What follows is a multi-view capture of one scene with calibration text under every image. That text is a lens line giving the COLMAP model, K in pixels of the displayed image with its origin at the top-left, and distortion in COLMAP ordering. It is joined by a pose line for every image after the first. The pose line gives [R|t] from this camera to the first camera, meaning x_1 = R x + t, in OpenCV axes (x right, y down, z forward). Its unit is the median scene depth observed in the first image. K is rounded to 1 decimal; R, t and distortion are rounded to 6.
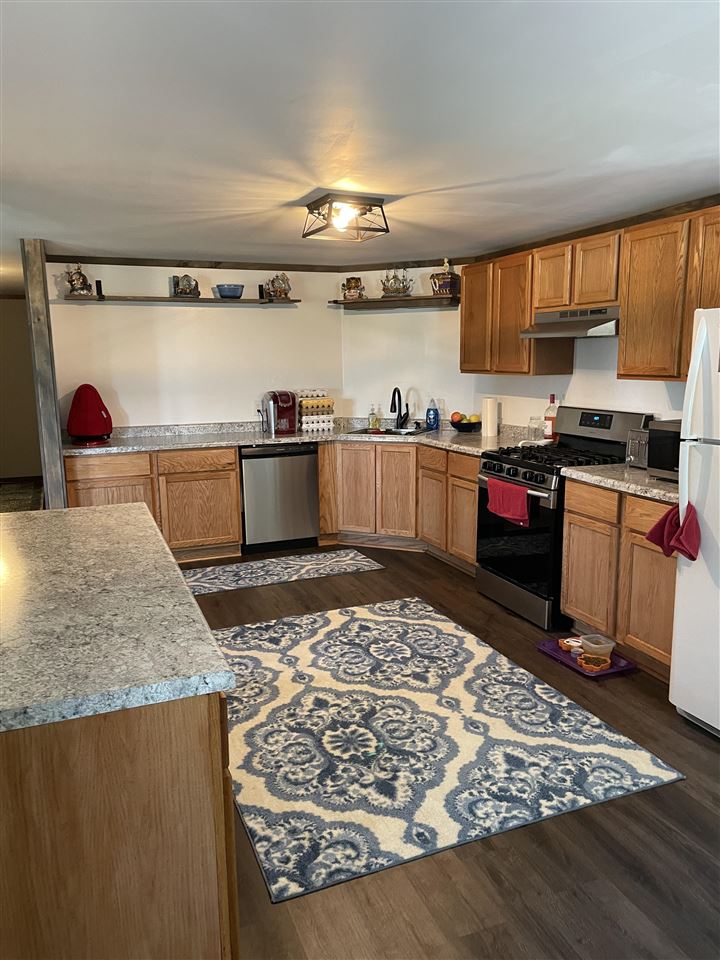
lens RADIAL K [[723.5, 0, 356.6], [0, 723.5, 473.8], [0, 0, 1]] dist [0.084830, -0.093539]
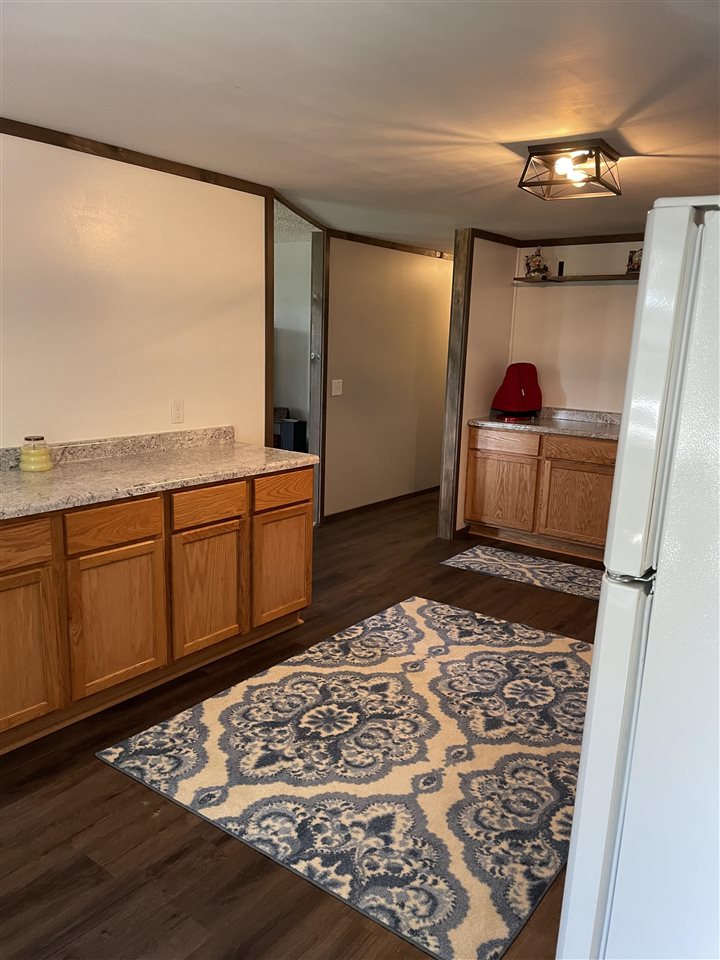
lens RADIAL K [[723.5, 0, 361.1], [0, 723.5, 477.2], [0, 0, 1]] dist [0.084830, -0.093539]
pose [[0.525058, 0.196866, -0.827984, 0.636790], [-0.179192, 0.976642, 0.118578, -0.068559], [0.831988, 0.086108, 0.548070, 0.381404]]
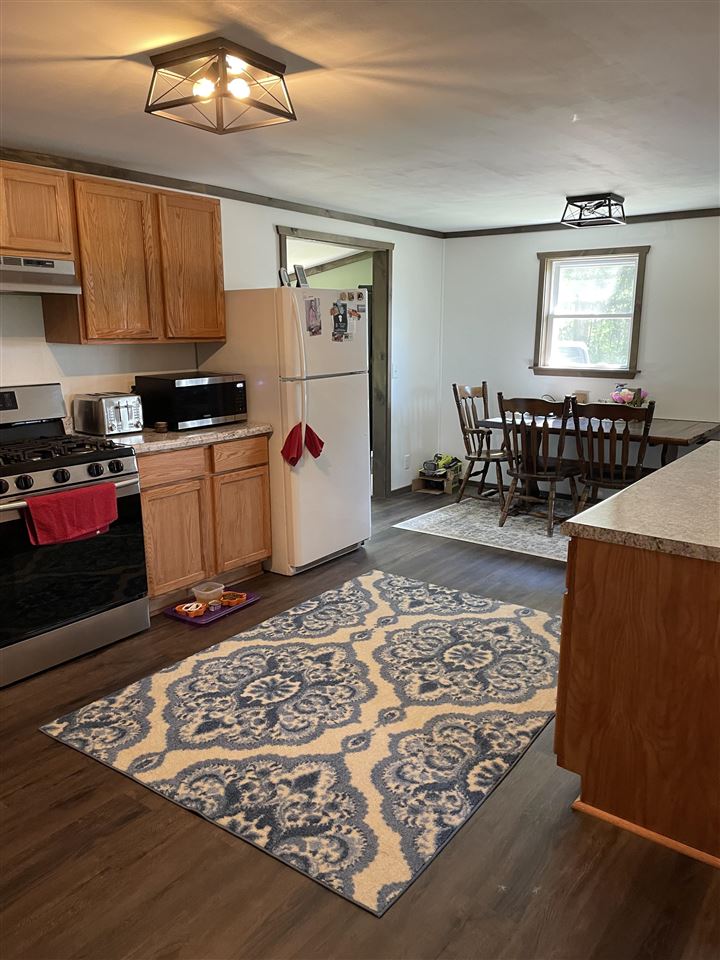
lens RADIAL K [[723.5, 0, 366.0], [0, 723.5, 487.2], [0, 0, 1]] dist [0.084830, -0.093539]
pose [[-0.532623, -0.176762, 0.827688, -0.678314], [0.142233, 0.945345, 0.293417, -0.199776], [-0.834315, 0.274005, -0.478371, 1.325875]]
